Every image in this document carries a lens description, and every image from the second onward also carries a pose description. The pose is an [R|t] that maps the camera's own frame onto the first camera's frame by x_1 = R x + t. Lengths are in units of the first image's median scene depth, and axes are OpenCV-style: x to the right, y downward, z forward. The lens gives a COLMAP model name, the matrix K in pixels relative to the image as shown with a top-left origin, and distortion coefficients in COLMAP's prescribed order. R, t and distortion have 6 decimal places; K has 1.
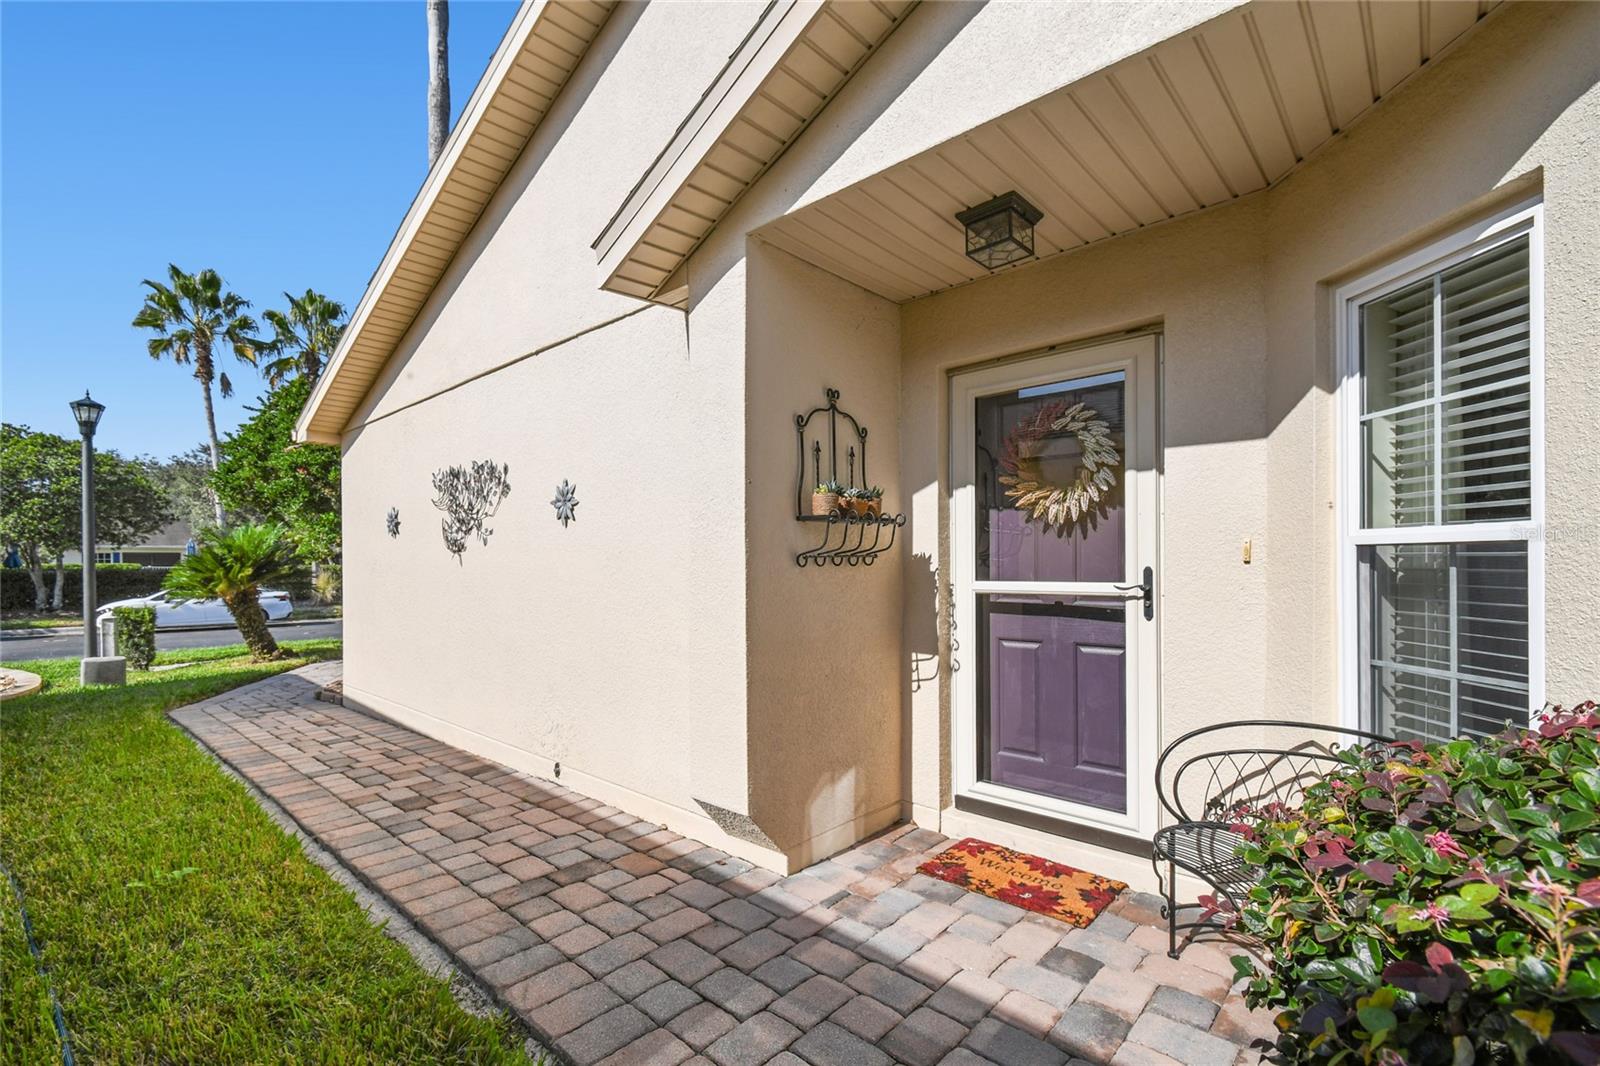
lens RADIAL K [[714.6, 0, 783.4], [0, 714.6, 535.3], [0, 0, 1]] dist [0.001516, -0.000324]
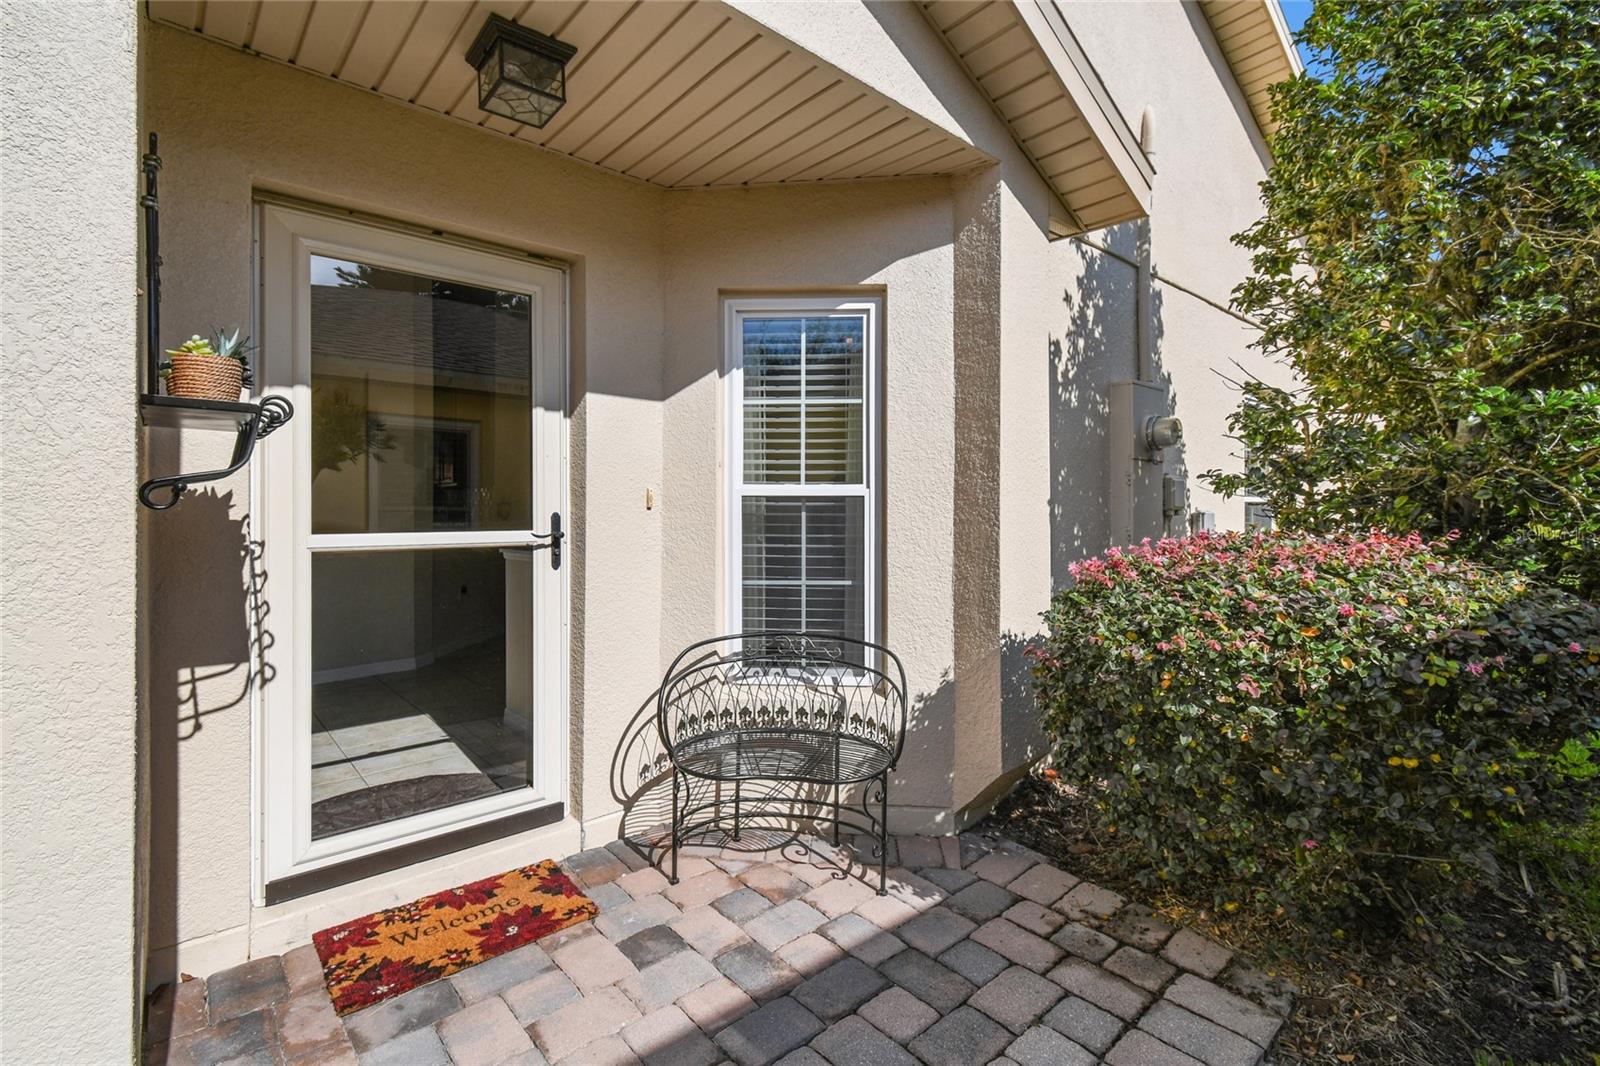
lens RADIAL K [[718.9, 0, 800.0], [0, 718.9, 494.6], [0, 0, 1]] dist [0.002070, 0.000274]
pose [[0.093695, 0.032300, 0.995077, -0.417887], [-0.038472, 0.998845, -0.028800, 0.035941], [-0.994857, -0.035585, 0.094829, 0.608613]]
